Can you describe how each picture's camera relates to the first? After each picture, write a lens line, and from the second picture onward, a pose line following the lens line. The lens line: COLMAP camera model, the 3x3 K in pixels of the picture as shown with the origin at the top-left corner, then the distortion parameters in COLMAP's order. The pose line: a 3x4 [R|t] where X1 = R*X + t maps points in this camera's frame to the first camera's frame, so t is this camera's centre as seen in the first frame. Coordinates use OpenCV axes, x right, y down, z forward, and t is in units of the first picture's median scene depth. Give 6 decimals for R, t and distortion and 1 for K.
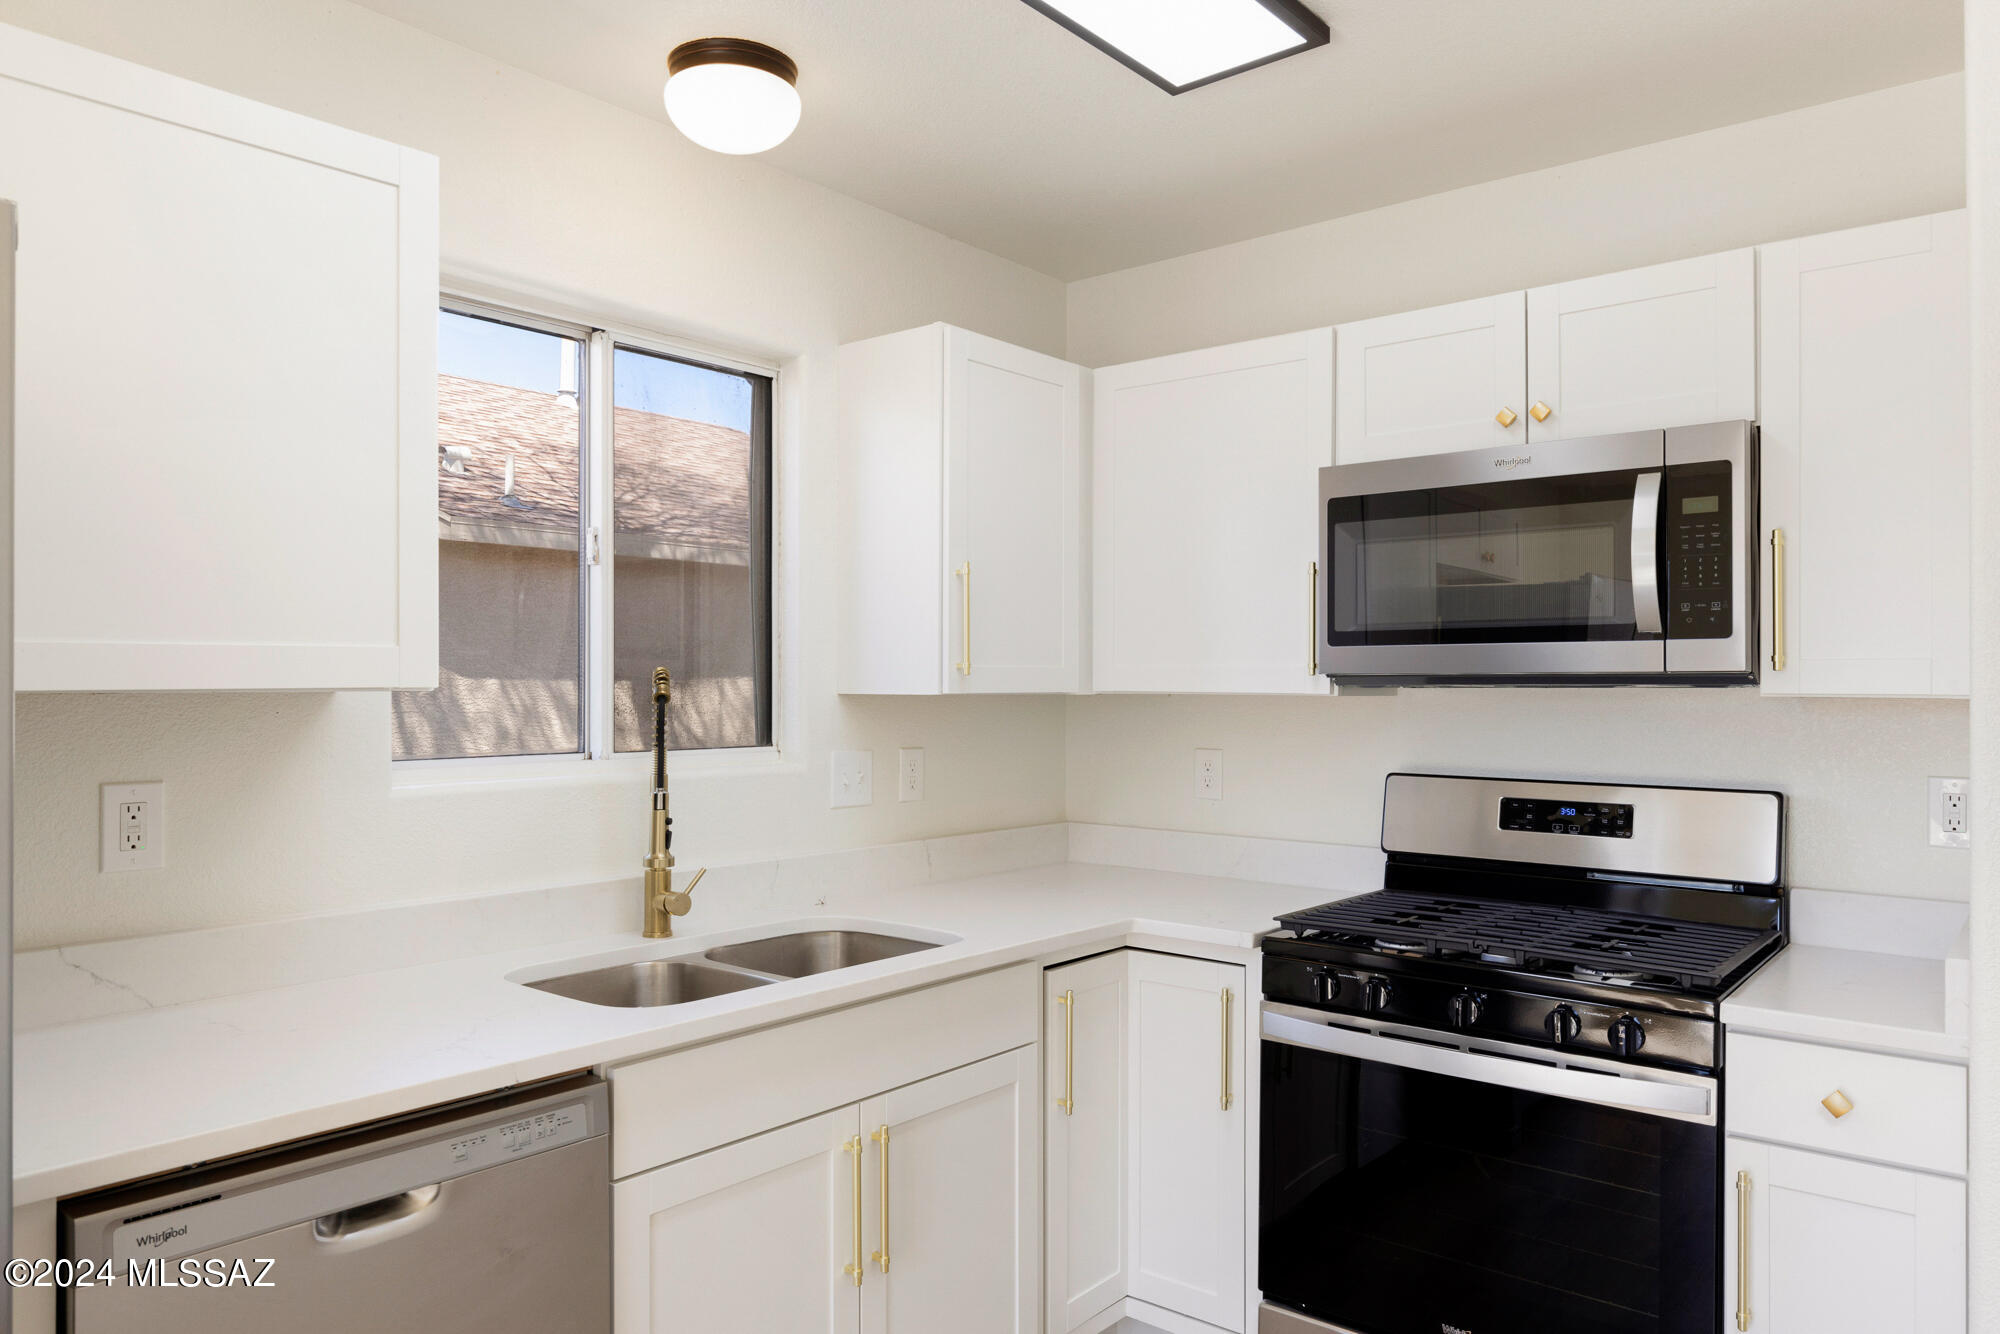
lens RADIAL K [[1366.6, 0, 988.9], [0, 1366.6, 670.4], [0, 0, 1]] dist [-0.005809, 0.001614]
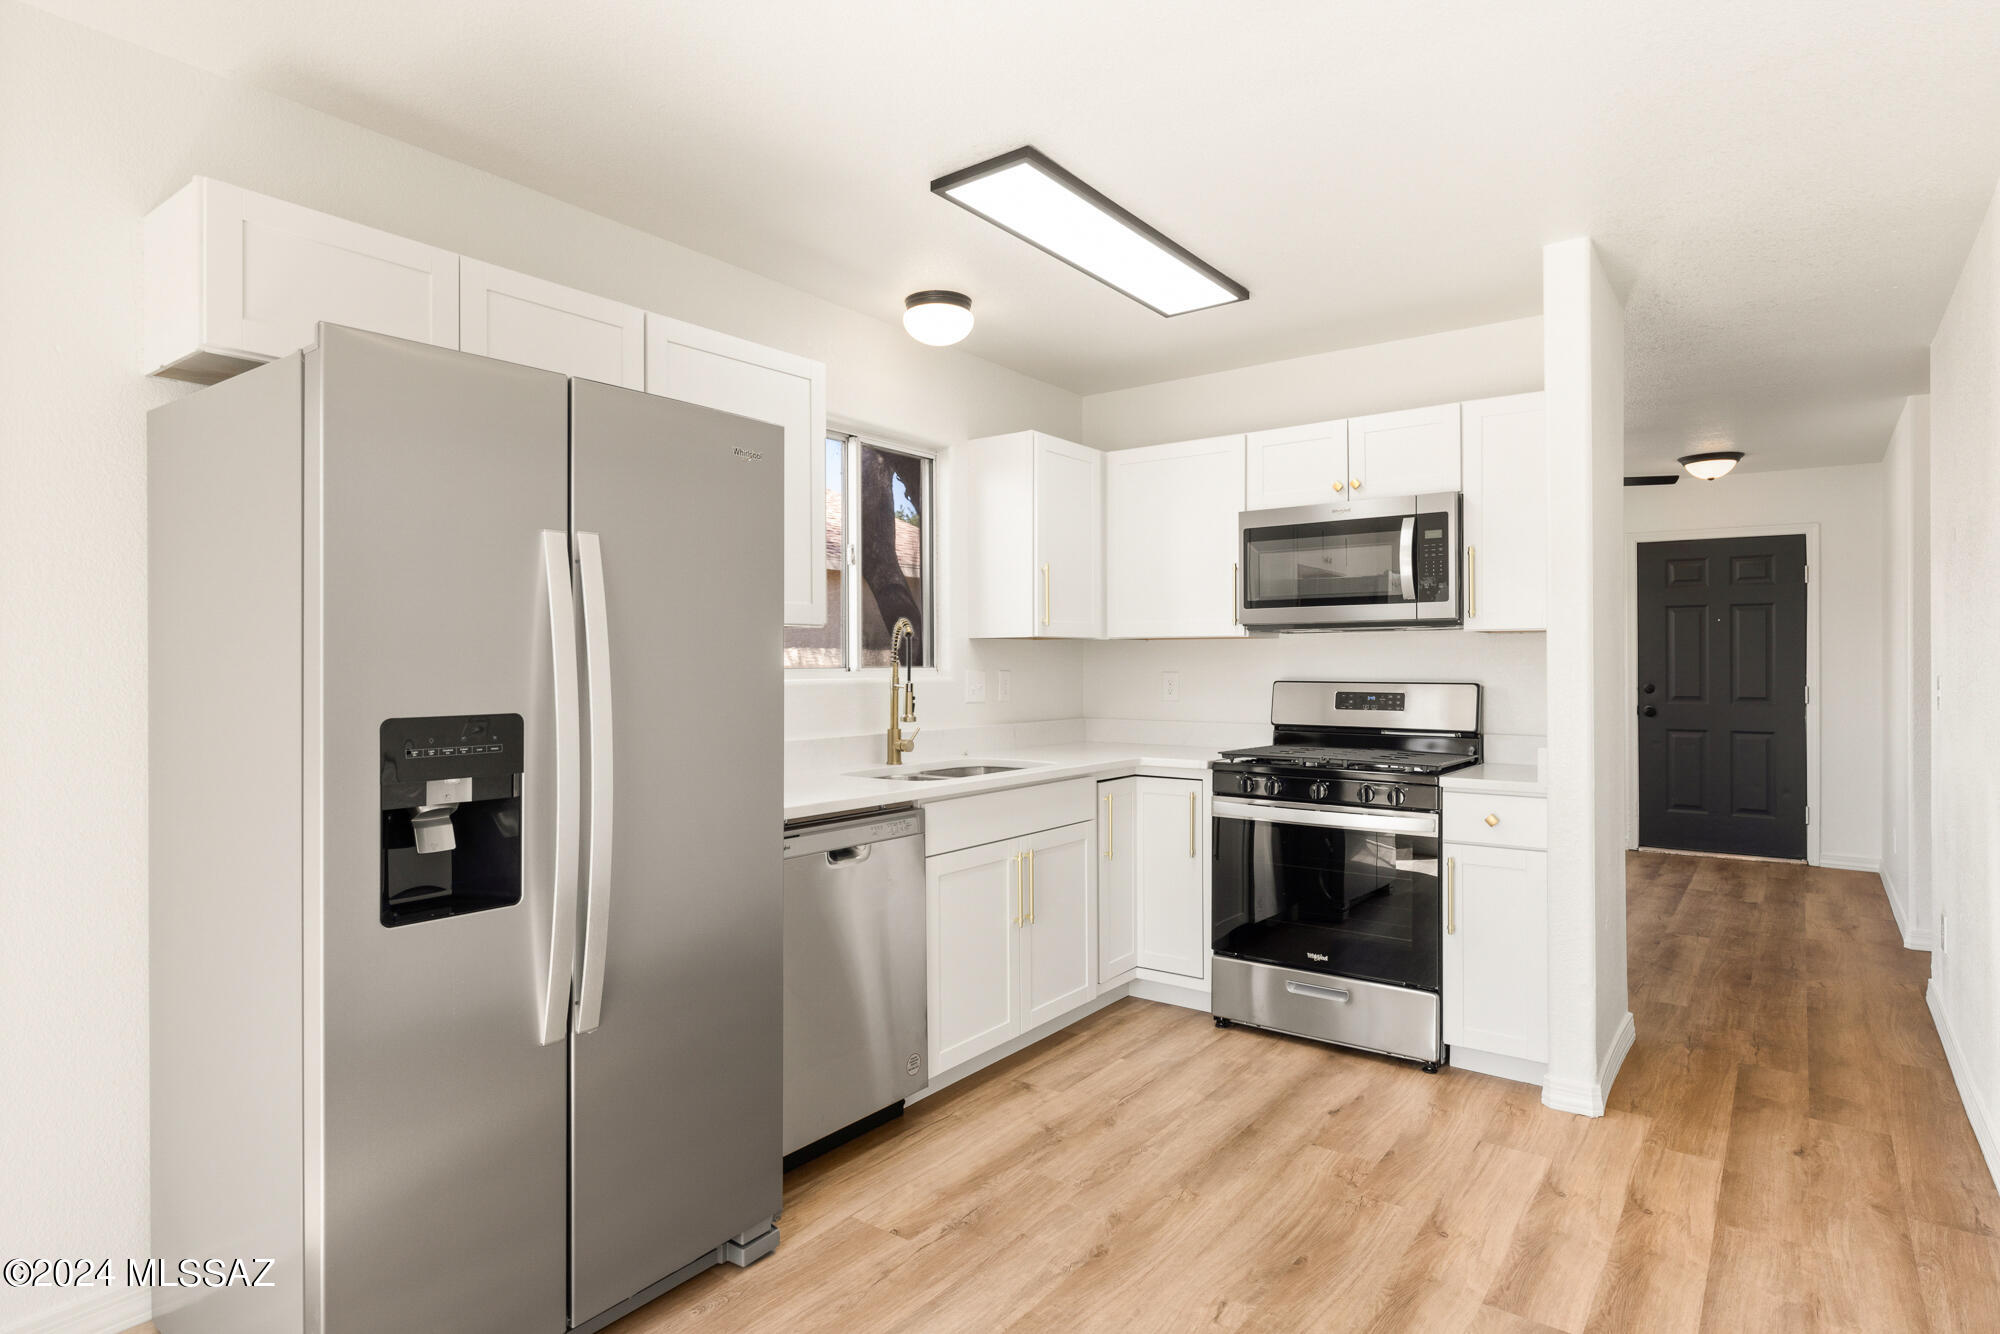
lens RADIAL K [[1154.5, 0, 1005.8], [0, 1154.5, 663.8], [0, 0, 1]] dist [0.002002, 0.001513]
pose [[0.996847, -0.006822, 0.079059, -0.209201], [0.006300, 0.999957, 0.006858, 0.046791], [-0.079103, -0.006338, 0.996846, -0.565207]]
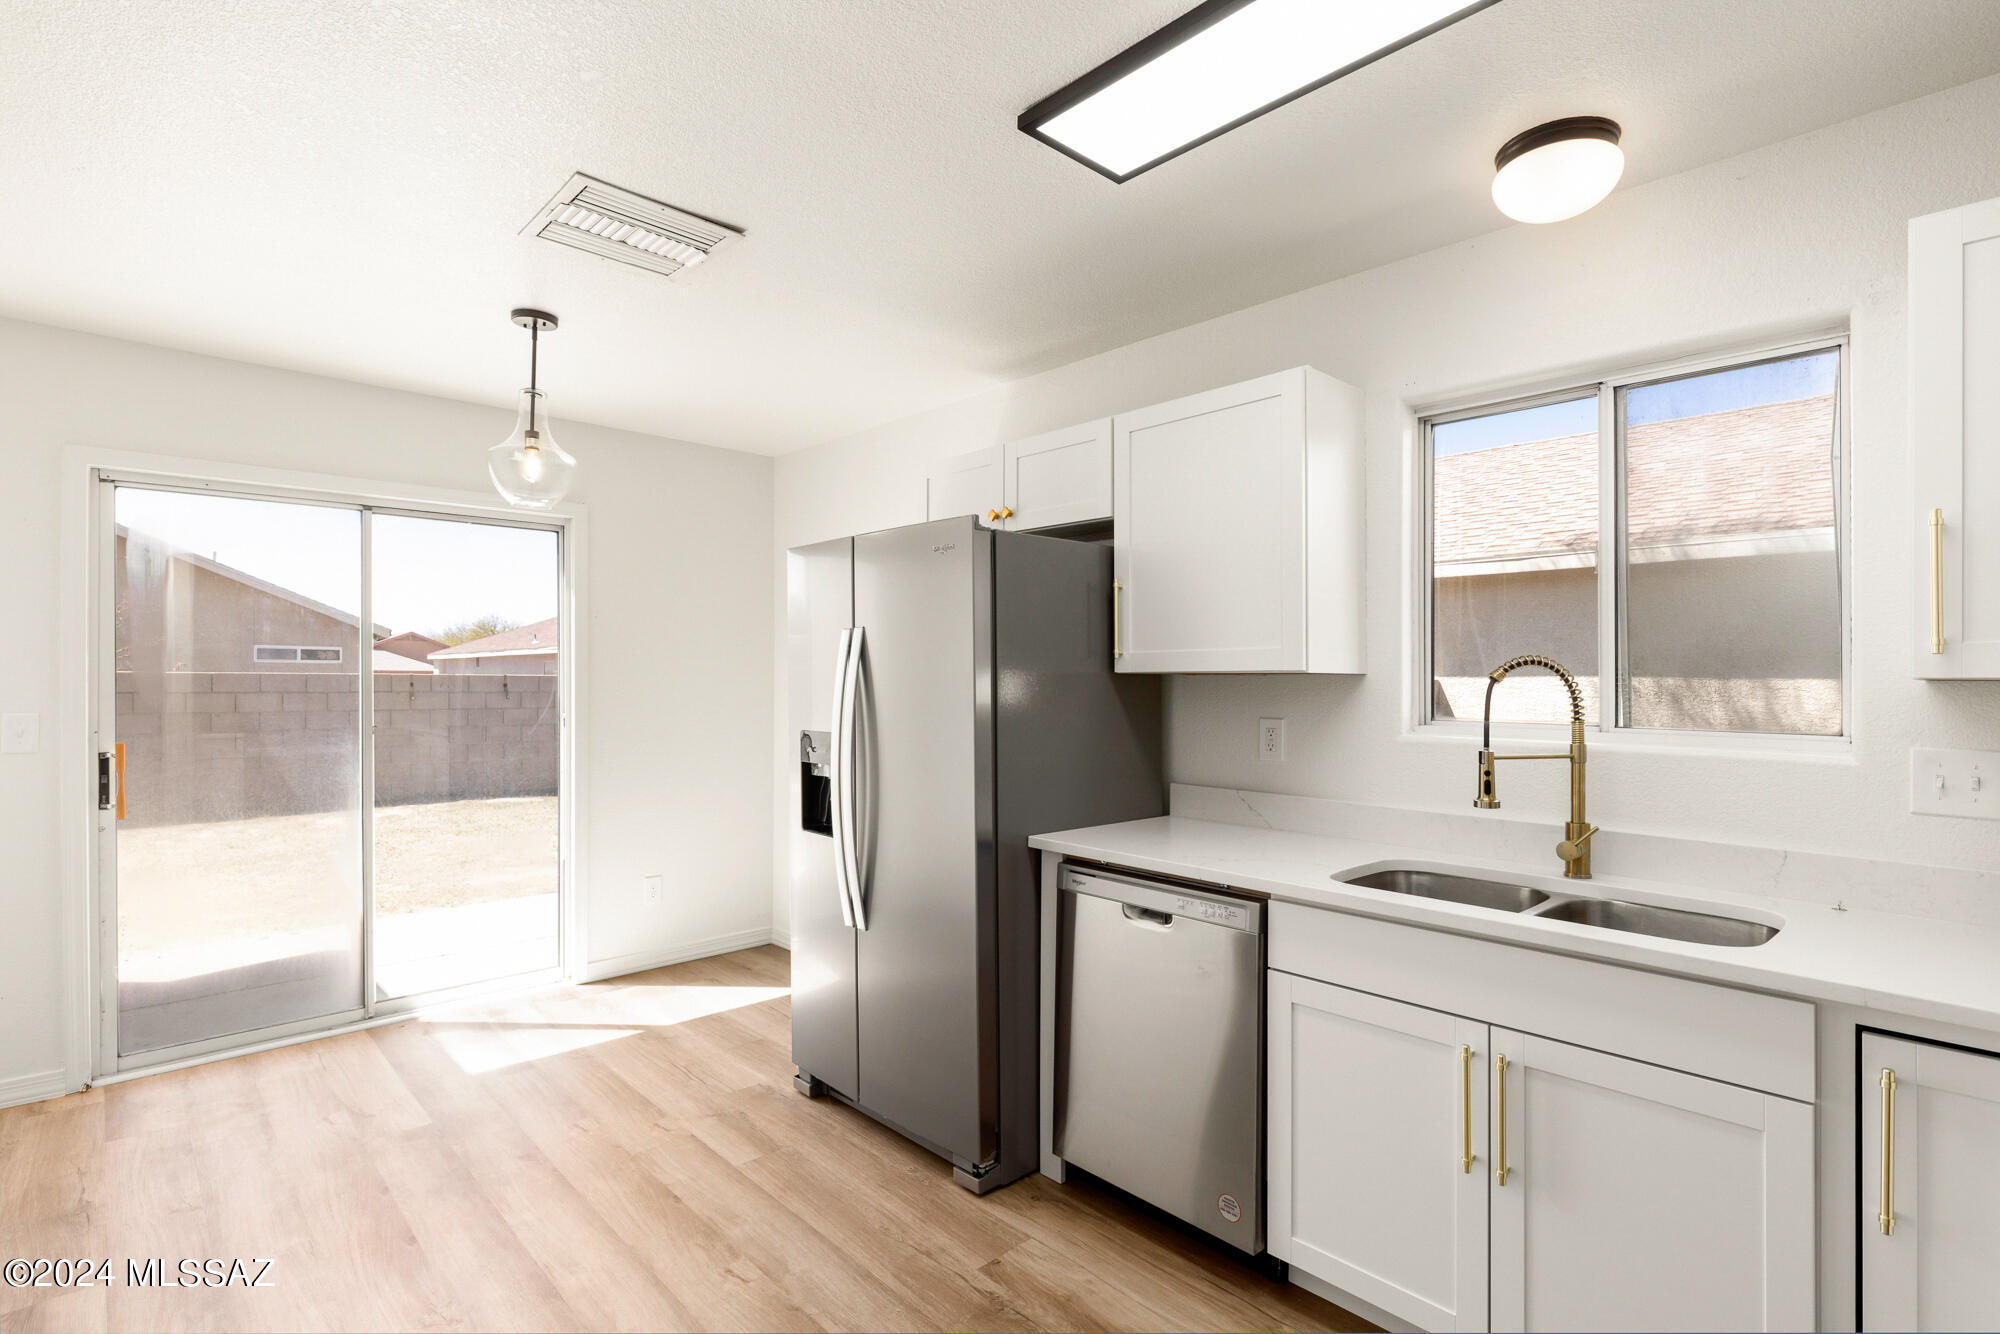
lens RADIAL K [[960.5, 0, 1002.0], [0, 960.5, 678.1], [0, 0, 1]] dist [-0.001616, 0.001015]
pose [[-0.124709, -0.000050, -0.992193, 0.657833], [-0.002242, 0.999997, 0.000231, 0.017026], [0.992191, 0.002253, -0.124709, 0.586825]]
